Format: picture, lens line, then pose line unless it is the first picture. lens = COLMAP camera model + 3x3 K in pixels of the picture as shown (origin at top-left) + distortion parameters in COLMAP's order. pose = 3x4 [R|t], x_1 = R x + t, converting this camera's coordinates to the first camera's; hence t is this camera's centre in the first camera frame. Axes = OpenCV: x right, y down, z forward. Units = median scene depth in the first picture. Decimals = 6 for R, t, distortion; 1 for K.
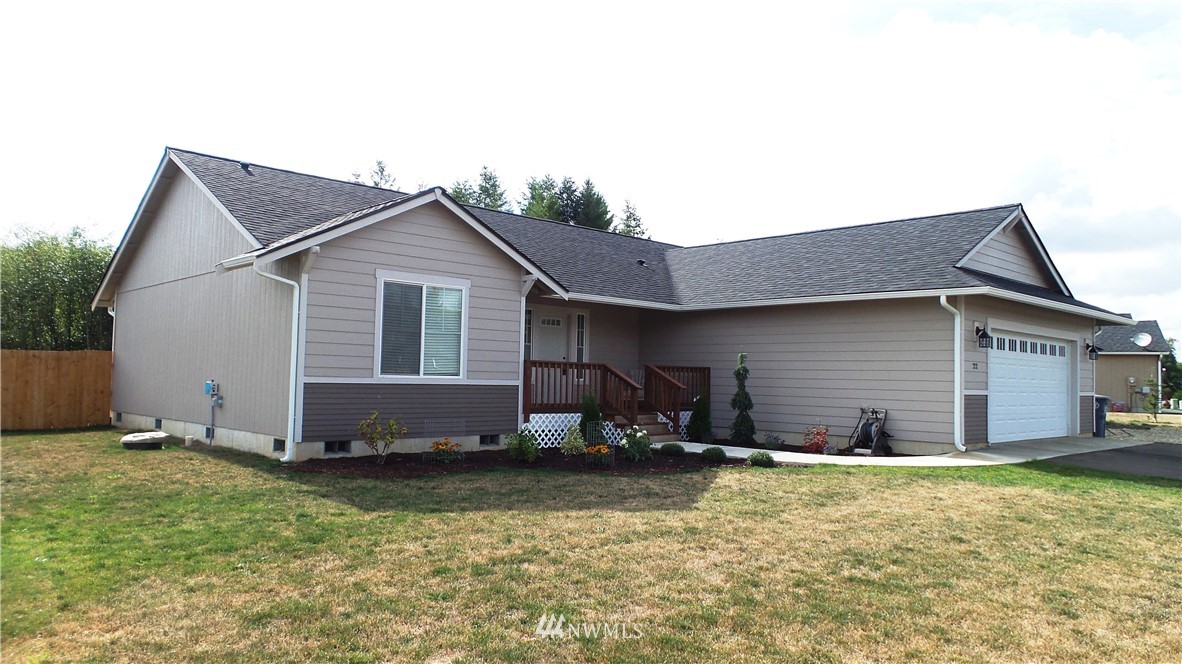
lens RADIAL K [[824.0, 0, 591.0], [0, 824.0, 332.0], [0, 0, 1]] dist [0.006658, 0.000244]
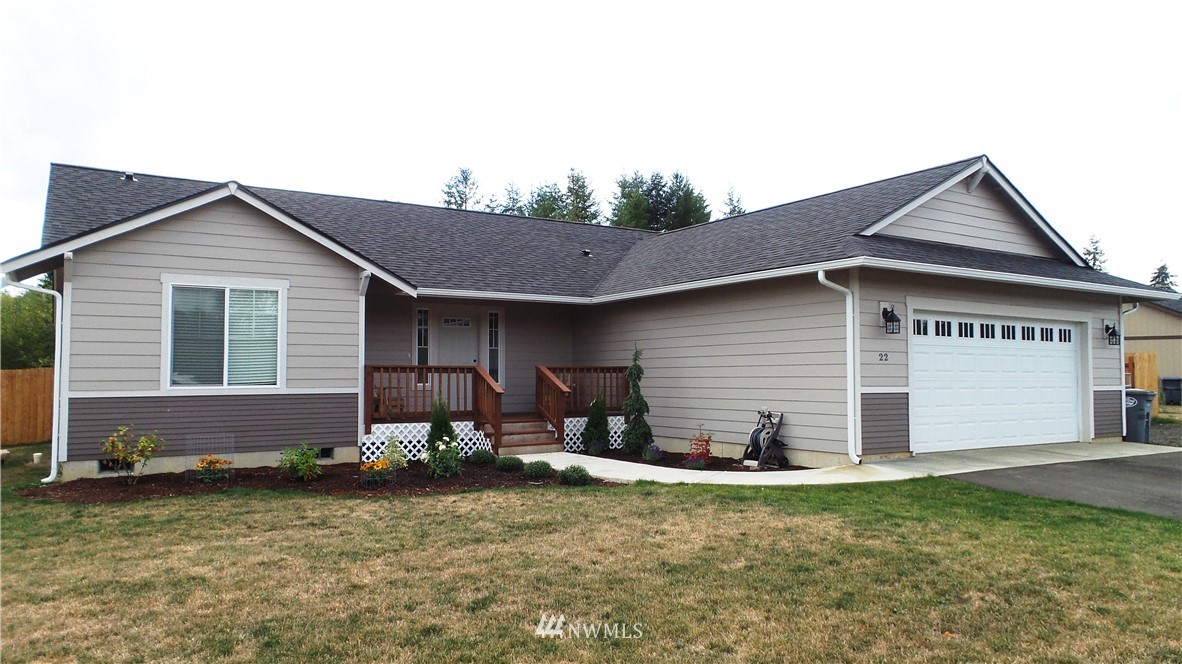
lens RADIAL K [[818.5, 0, 590.5], [0, 818.5, 303.1], [0, 0, 1]] dist [0.022464, 0.002274]
pose [[0.979913, -0.042889, -0.194761, 0.339441], [0.035832, 0.998572, -0.039616, 0.010493], [0.196182, 0.031842, 0.980050, 0.157018]]
